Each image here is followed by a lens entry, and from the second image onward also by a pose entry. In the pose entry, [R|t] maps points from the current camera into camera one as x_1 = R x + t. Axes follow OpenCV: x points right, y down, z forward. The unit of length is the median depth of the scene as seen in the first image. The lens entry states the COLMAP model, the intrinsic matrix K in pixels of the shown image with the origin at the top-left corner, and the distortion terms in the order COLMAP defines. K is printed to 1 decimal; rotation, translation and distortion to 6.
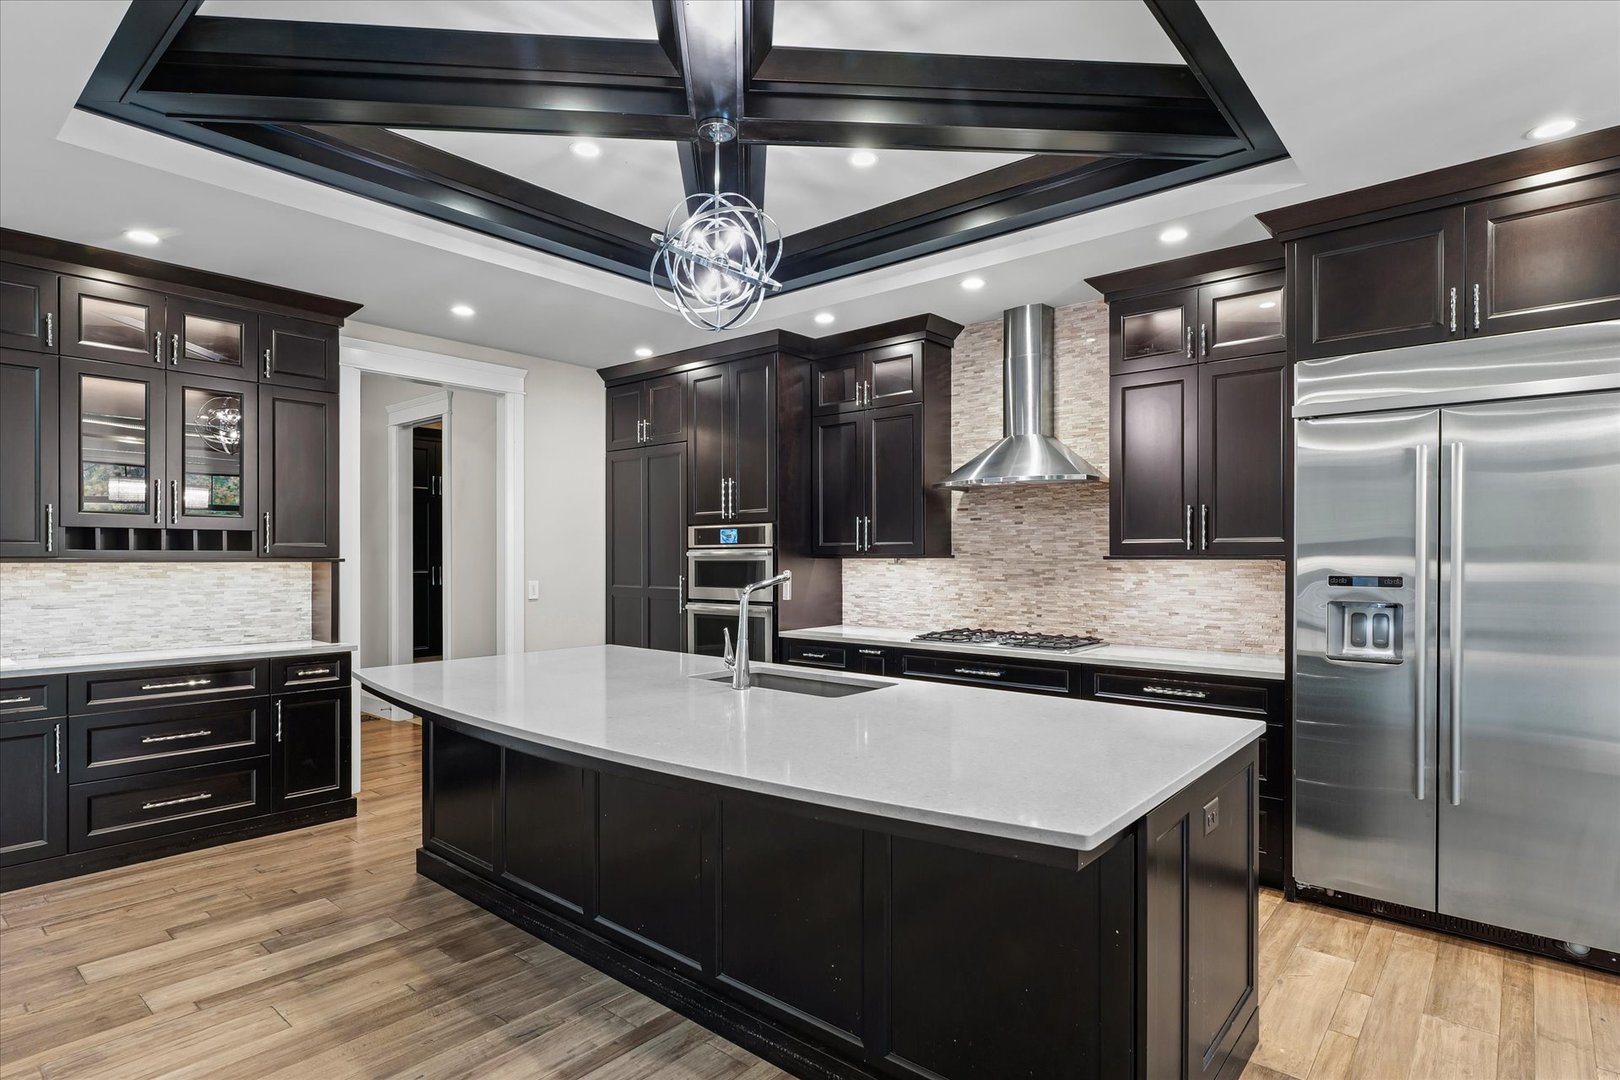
lens RADIAL K [[844.8, 0, 779.8], [0, 844.8, 560.8], [0, 0, 1]] dist [0.002440, 0.000314]
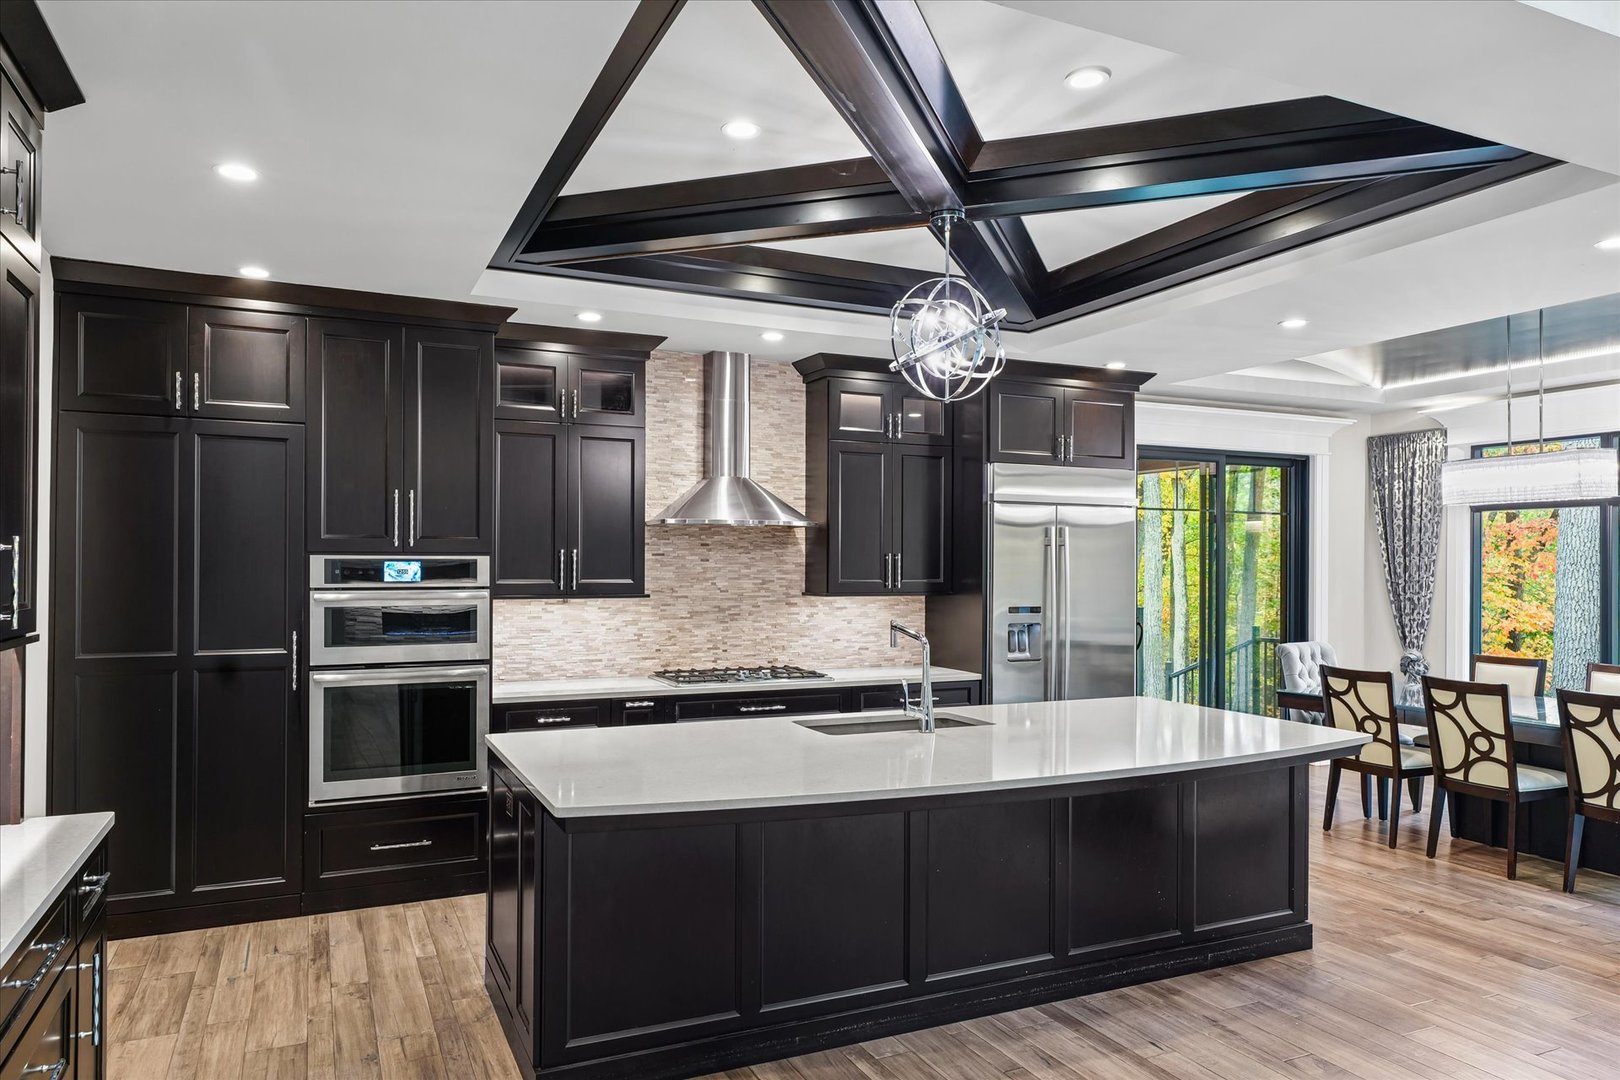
lens RADIAL K [[1098.3, 0, 818.6], [0, 1098.3, 558.3], [0, 0, 1]] dist [0.007137, -0.006733]
pose [[0.388357, 0.006637, 0.921485, -0.878225], [0.001021, 0.999970, -0.007633, -0.037404], [-0.921509, 0.003905, 0.388338, 0.369148]]
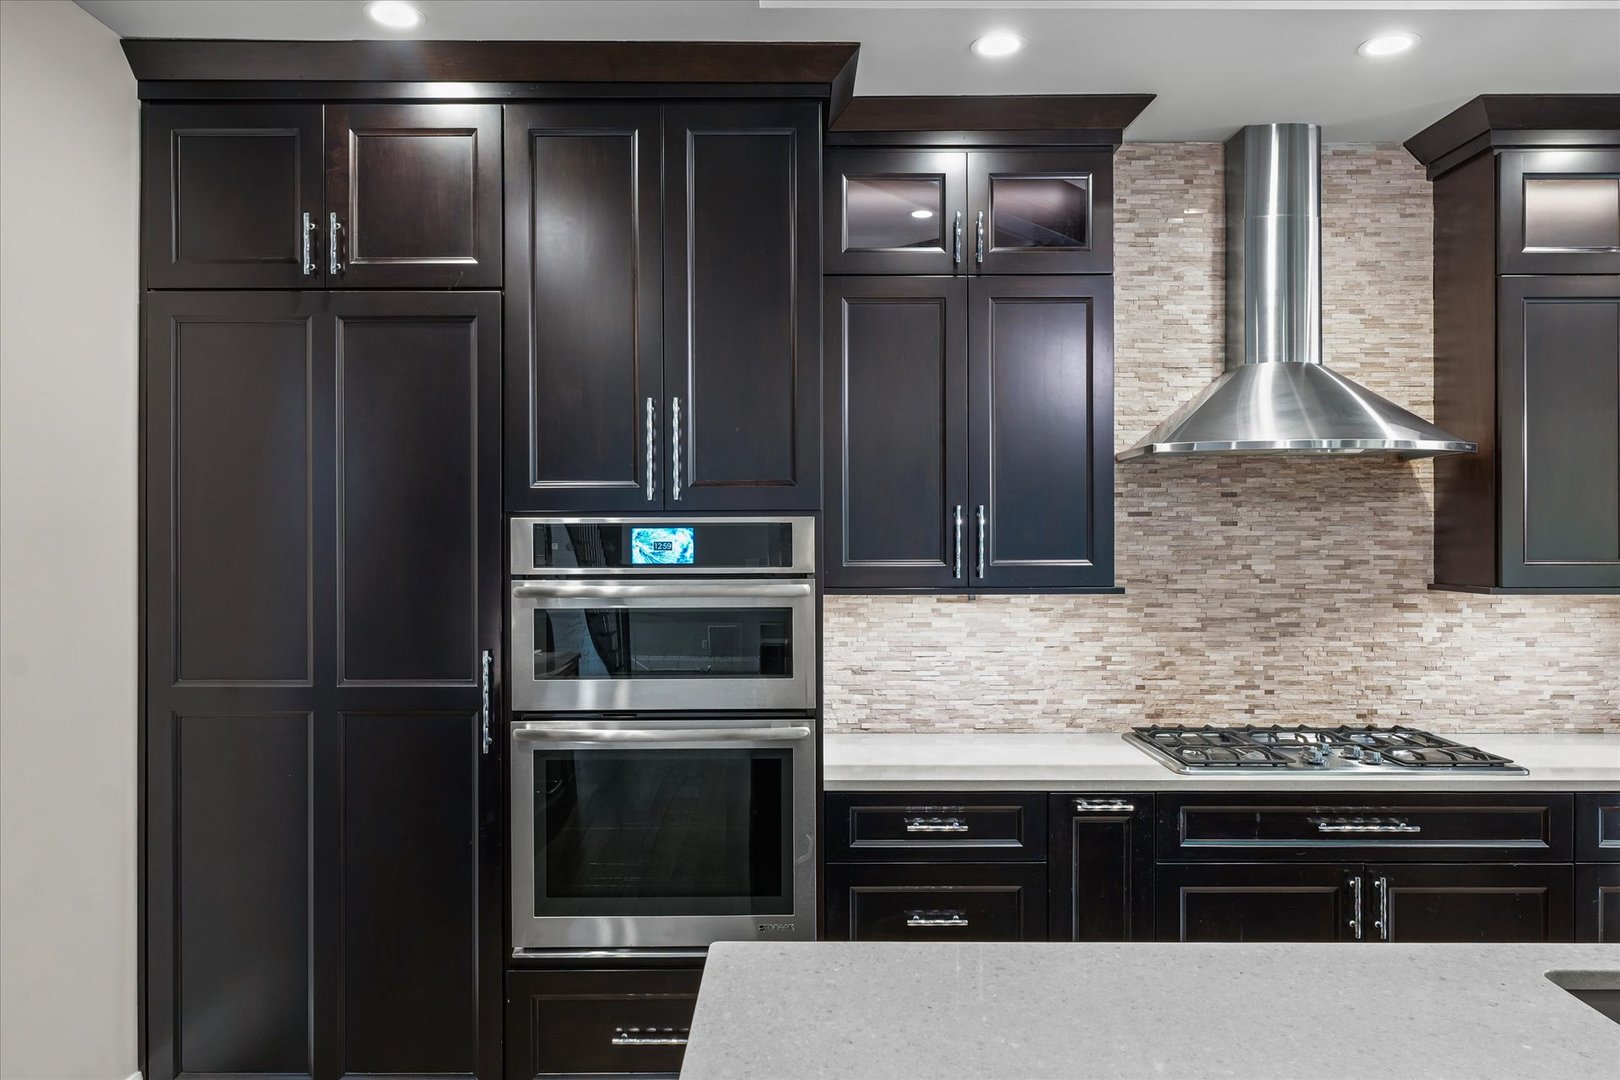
lens RADIAL K [[1098.3, 0, 794.6], [0, 1098.3, 539.0], [0, 0, 1]] dist [0.007137, -0.006733]
pose [[0.746430, -0.002057, 0.665461, -0.401190], [0.006029, 0.999975, -0.003671, -0.034244], [-0.665437, 0.006752, 0.746424, 0.662277]]
